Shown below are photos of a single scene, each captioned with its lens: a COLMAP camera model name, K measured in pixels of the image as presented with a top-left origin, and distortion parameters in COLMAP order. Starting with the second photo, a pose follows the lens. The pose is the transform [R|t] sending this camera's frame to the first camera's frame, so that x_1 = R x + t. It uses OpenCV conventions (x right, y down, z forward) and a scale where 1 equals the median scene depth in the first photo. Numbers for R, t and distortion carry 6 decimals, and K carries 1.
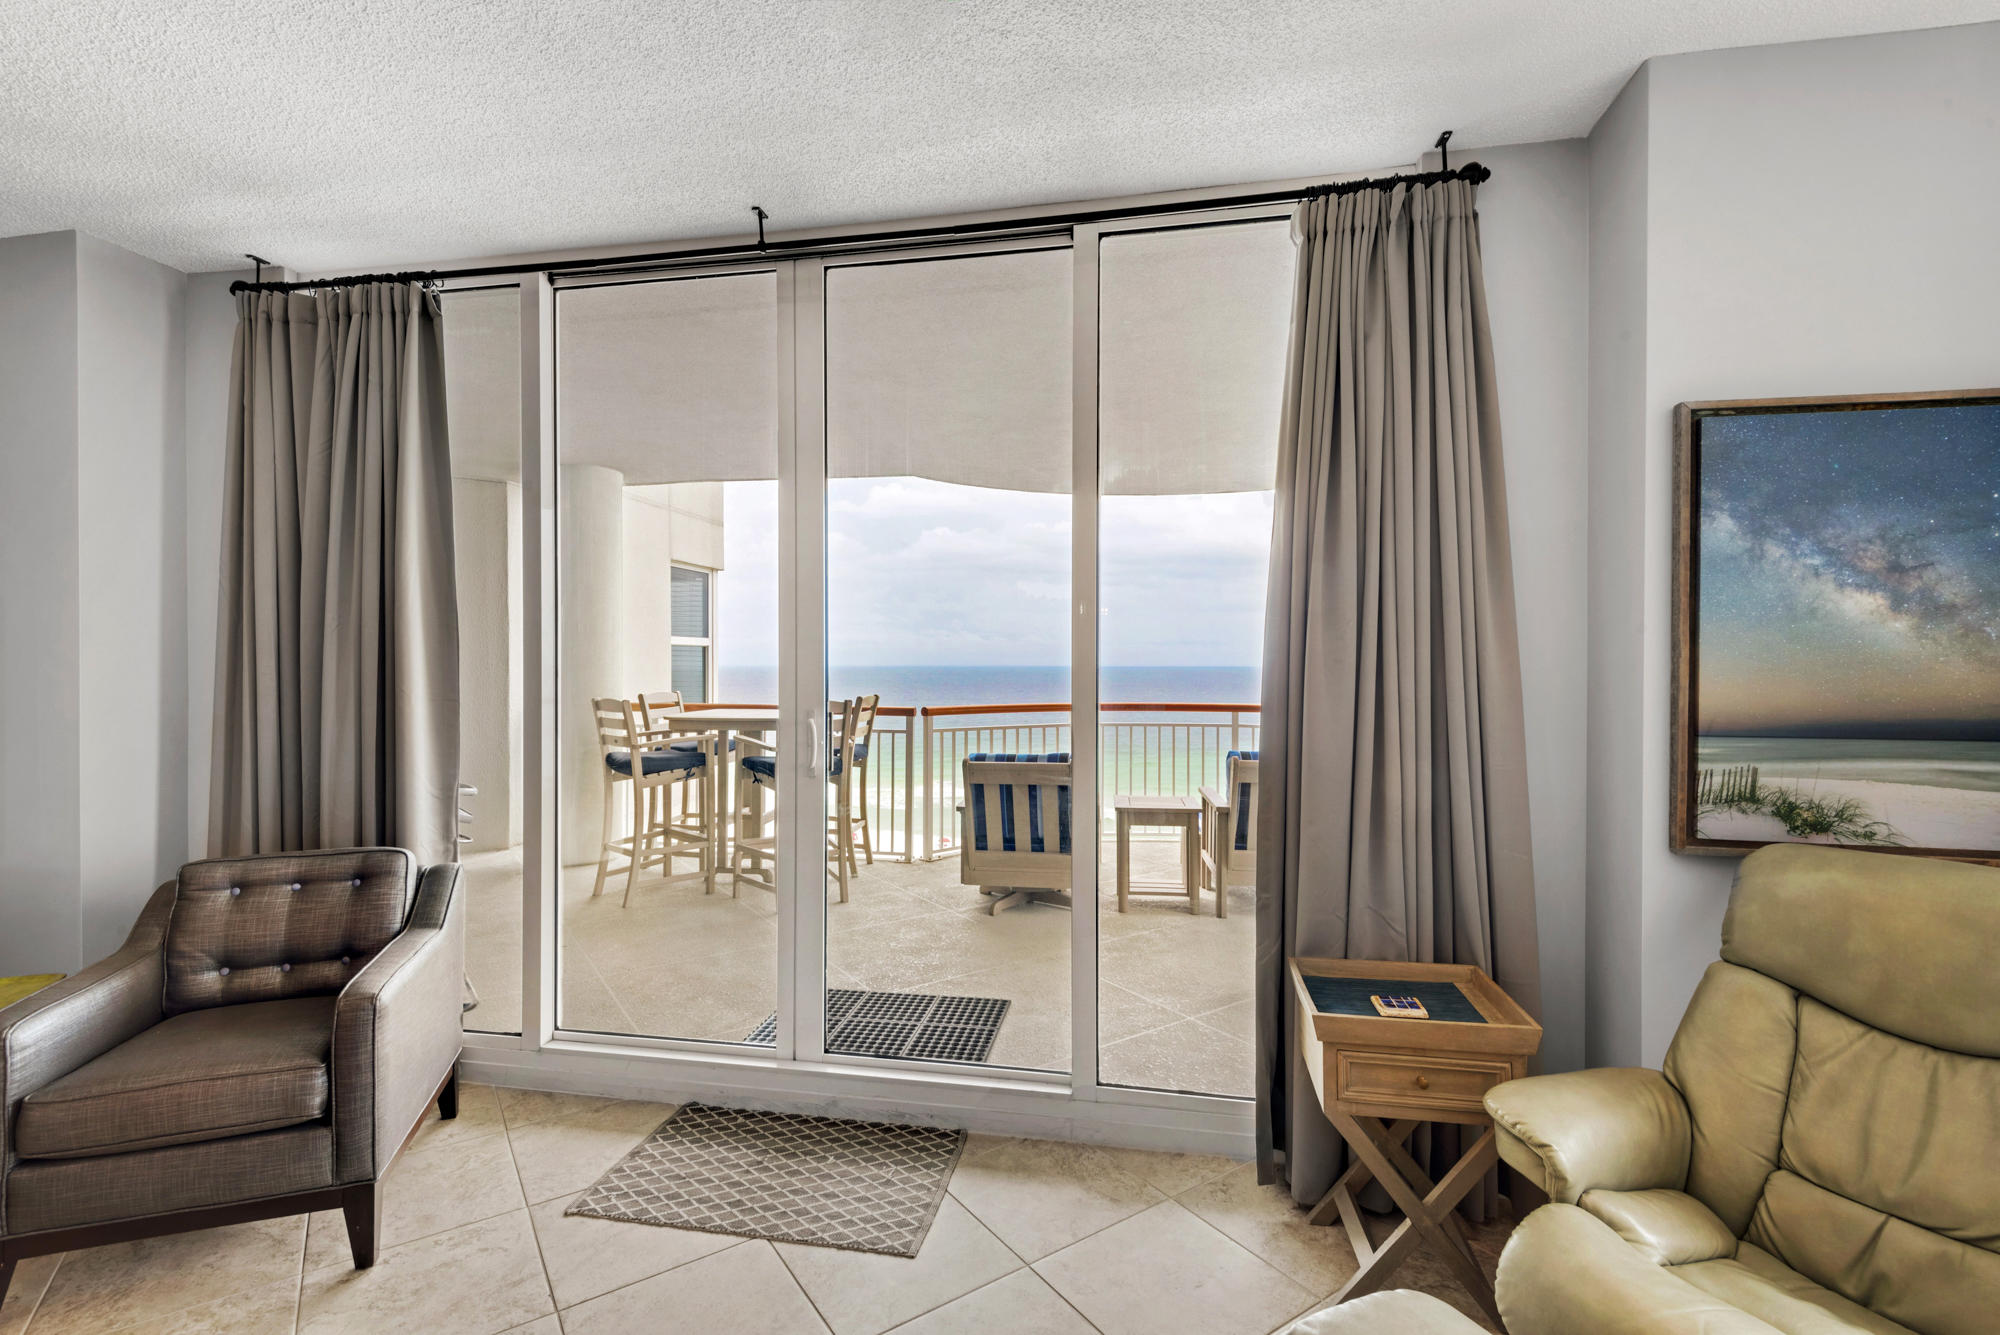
lens RADIAL K [[896.2, 0, 1000.0], [0, 896.2, 667.5], [0, 0, 1]] dist [0.016613, -0.012494]
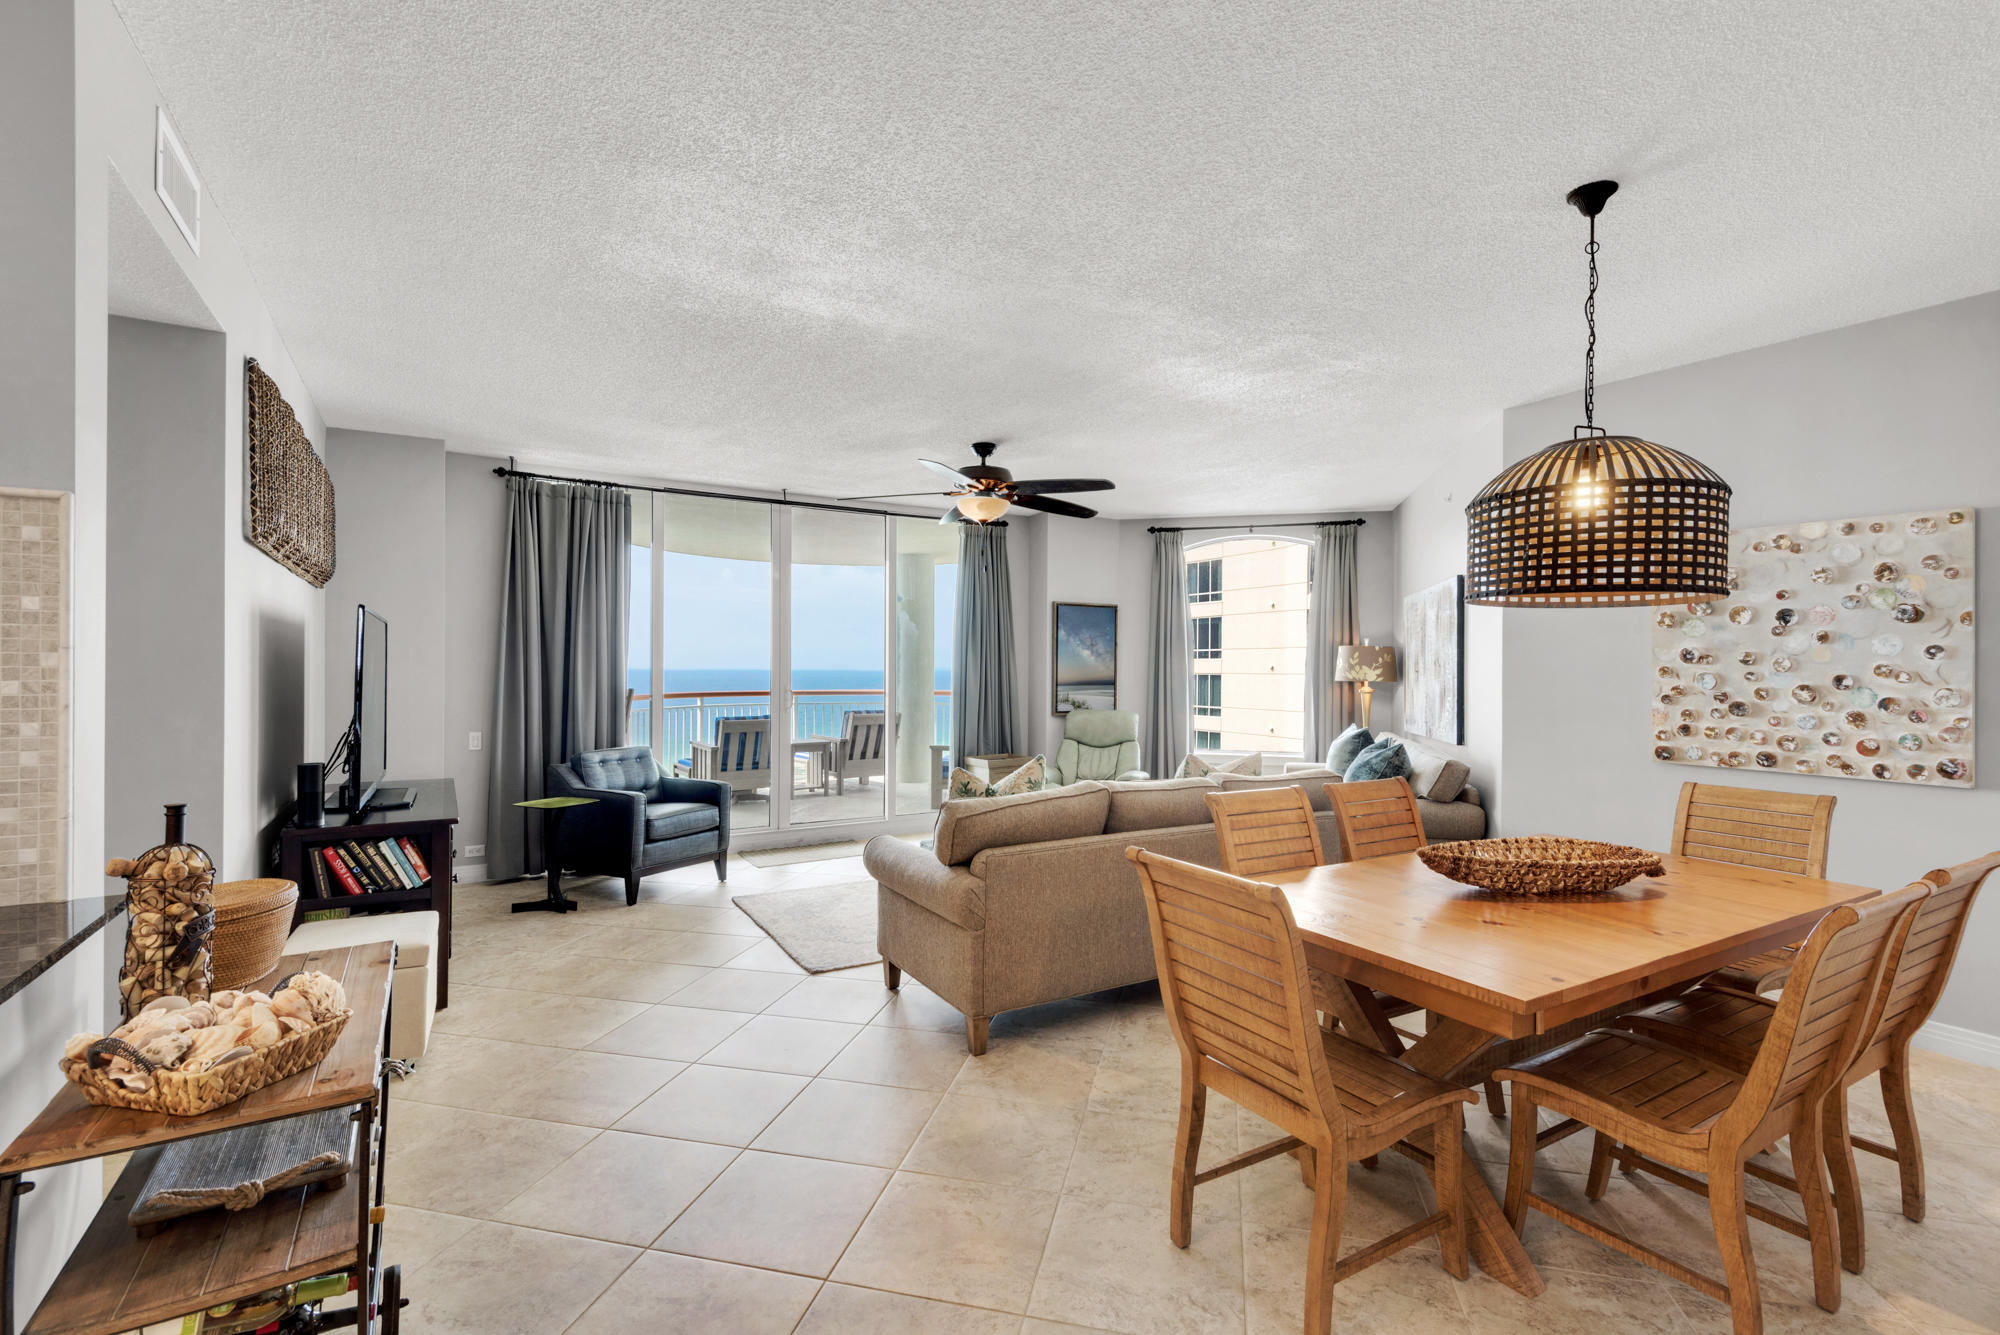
lens RADIAL K [[900.0, 0, 995.4], [0, 900.0, 665.1], [0, 0, 1]] dist [0.033725, -0.018212]
pose [[0.747900, 0.001783, 0.663809, -2.038343], [0.002284, 0.999984, -0.005260, 0.007176], [-0.663808, 0.005450, 0.747883, -1.761693]]
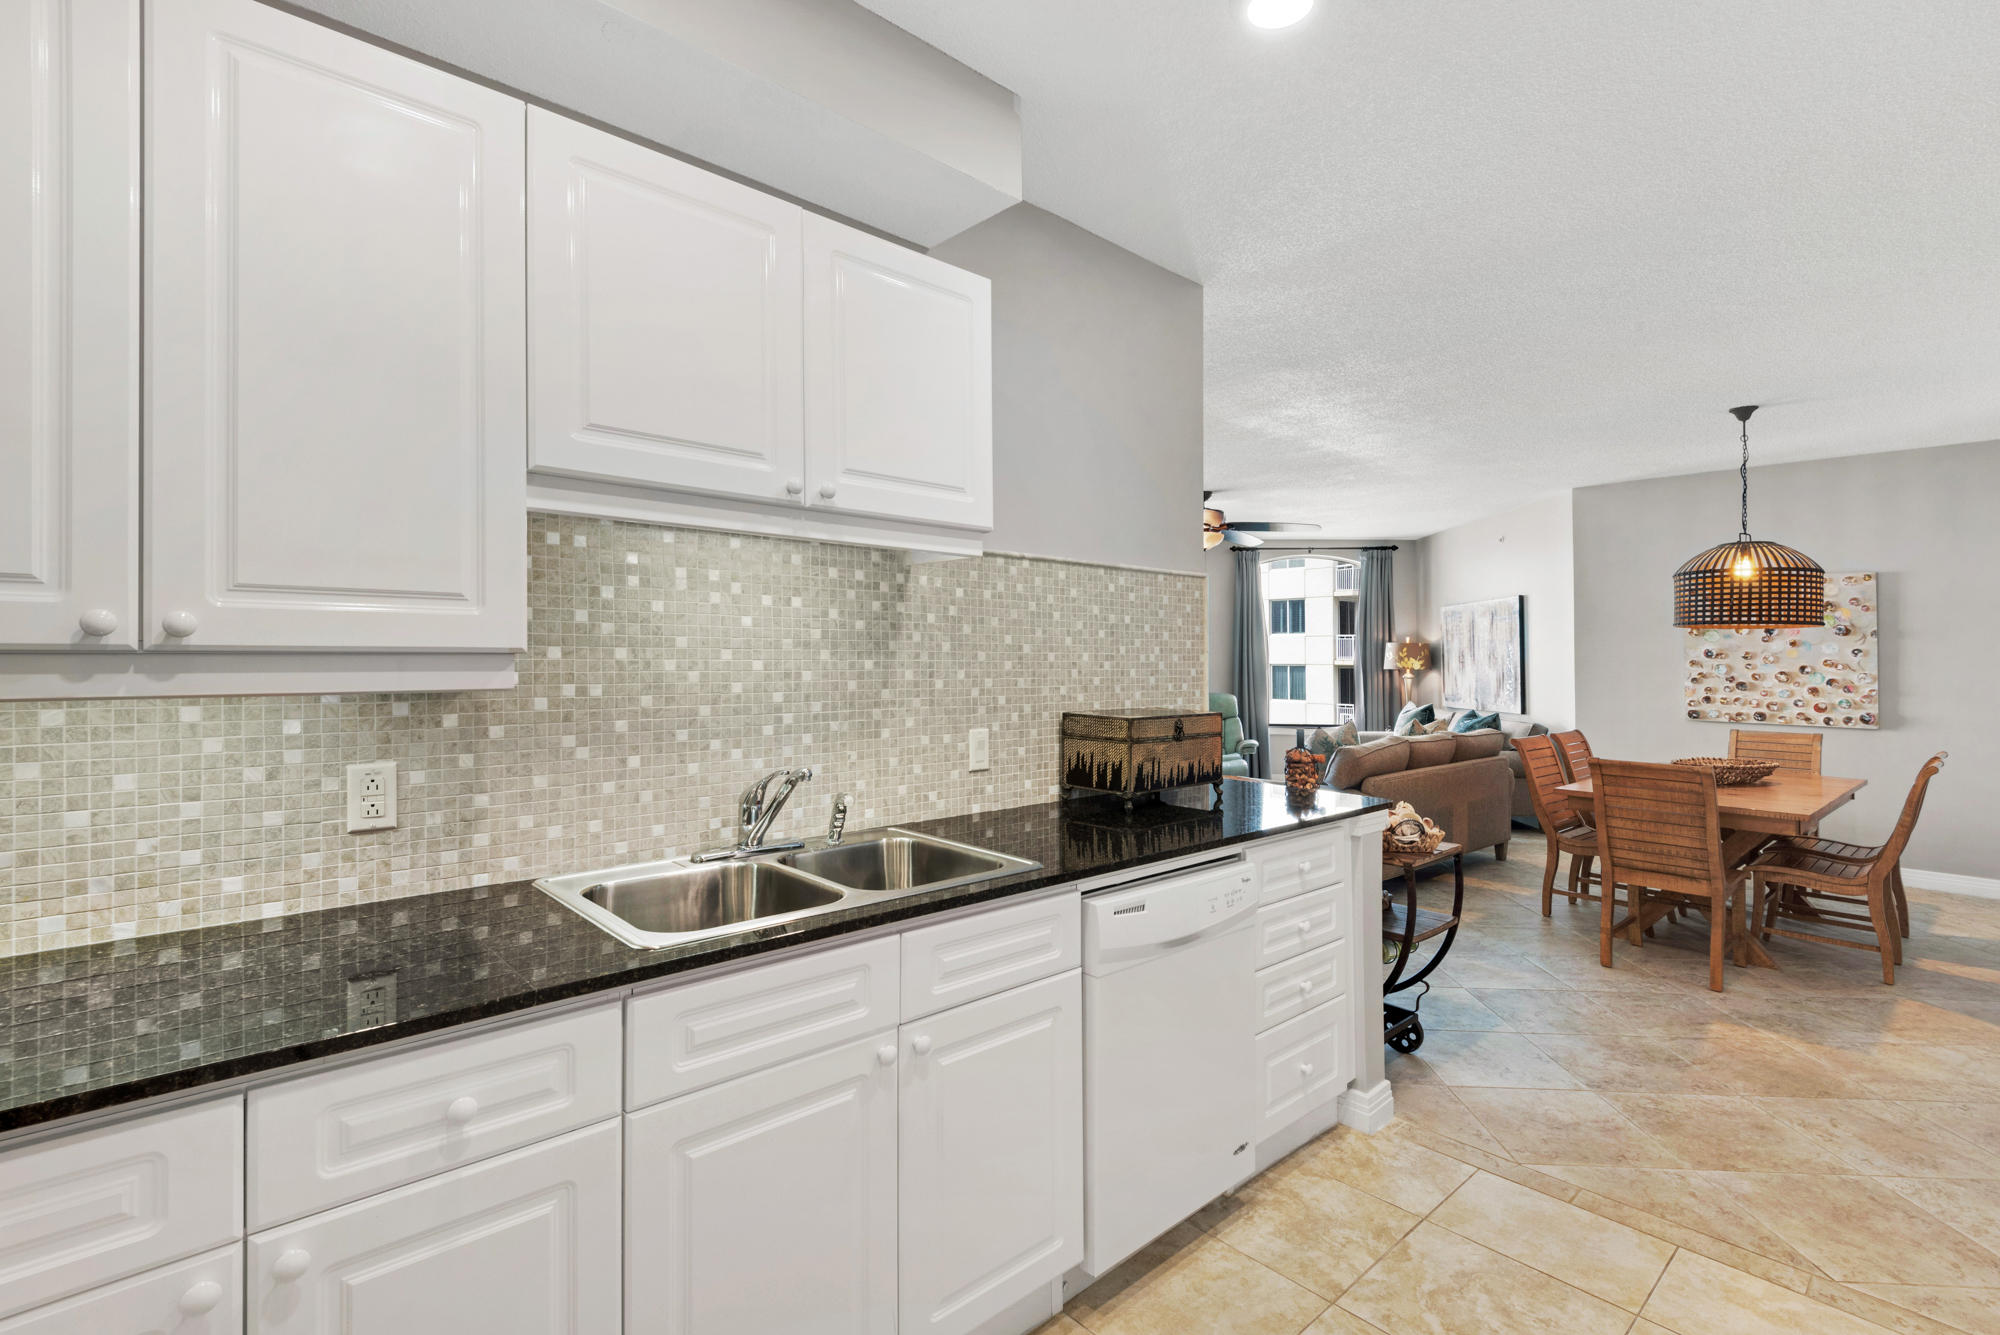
lens RADIAL K [[917.7, 0, 991.8], [0, 917.7, 633.2], [0, 0, 1]] dist [0.046325, -0.029463]
pose [[0.608132, 0.019791, 0.793589, -3.730708], [0.002133, 0.999645, -0.026565, -0.009962], [-0.793833, 0.017848, 0.607874, -1.273176]]
